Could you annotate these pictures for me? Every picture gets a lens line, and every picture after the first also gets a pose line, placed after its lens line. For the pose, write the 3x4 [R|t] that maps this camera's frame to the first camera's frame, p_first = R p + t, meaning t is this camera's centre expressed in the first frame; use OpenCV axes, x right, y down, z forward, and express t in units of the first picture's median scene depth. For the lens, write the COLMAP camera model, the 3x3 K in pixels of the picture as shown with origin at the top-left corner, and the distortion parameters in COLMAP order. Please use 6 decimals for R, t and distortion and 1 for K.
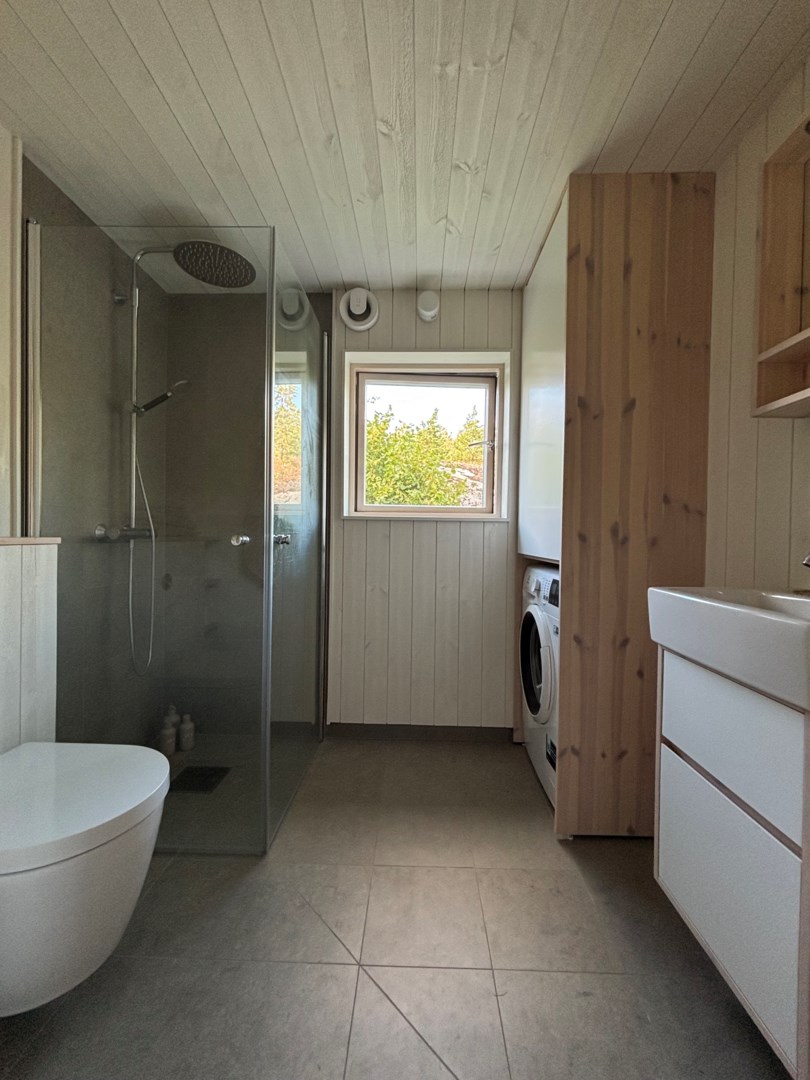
lens RADIAL K [[438.3, 0, 405.0], [0, 438.3, 540.0], [0, 0, 1]] dist [0.000349, -0.000116]
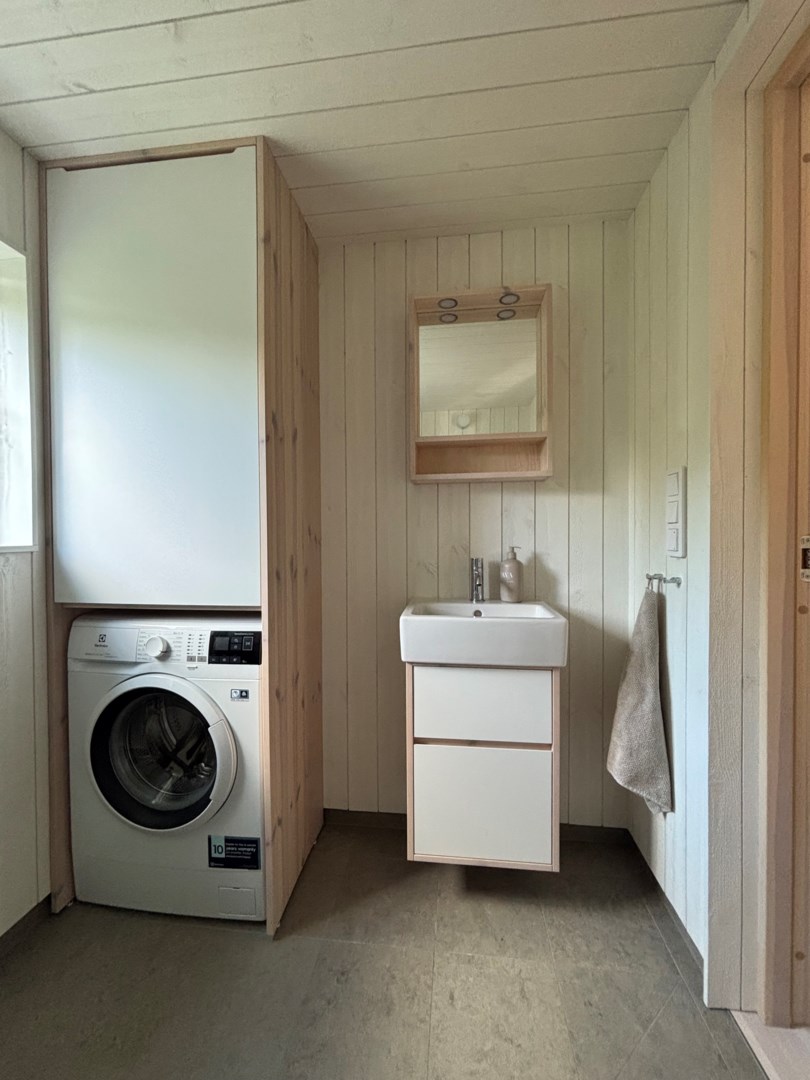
lens RADIAL K [[438.3, 0, 405.0], [0, 438.3, 540.0], [0, 0, 1]] dist [0.000349, -0.000116]
pose [[0.088777, -0.024988, 0.995738, -0.580370], [0.018258, 0.999558, 0.023456, -0.119098], [-0.995884, 0.016098, 0.089194, 0.885035]]
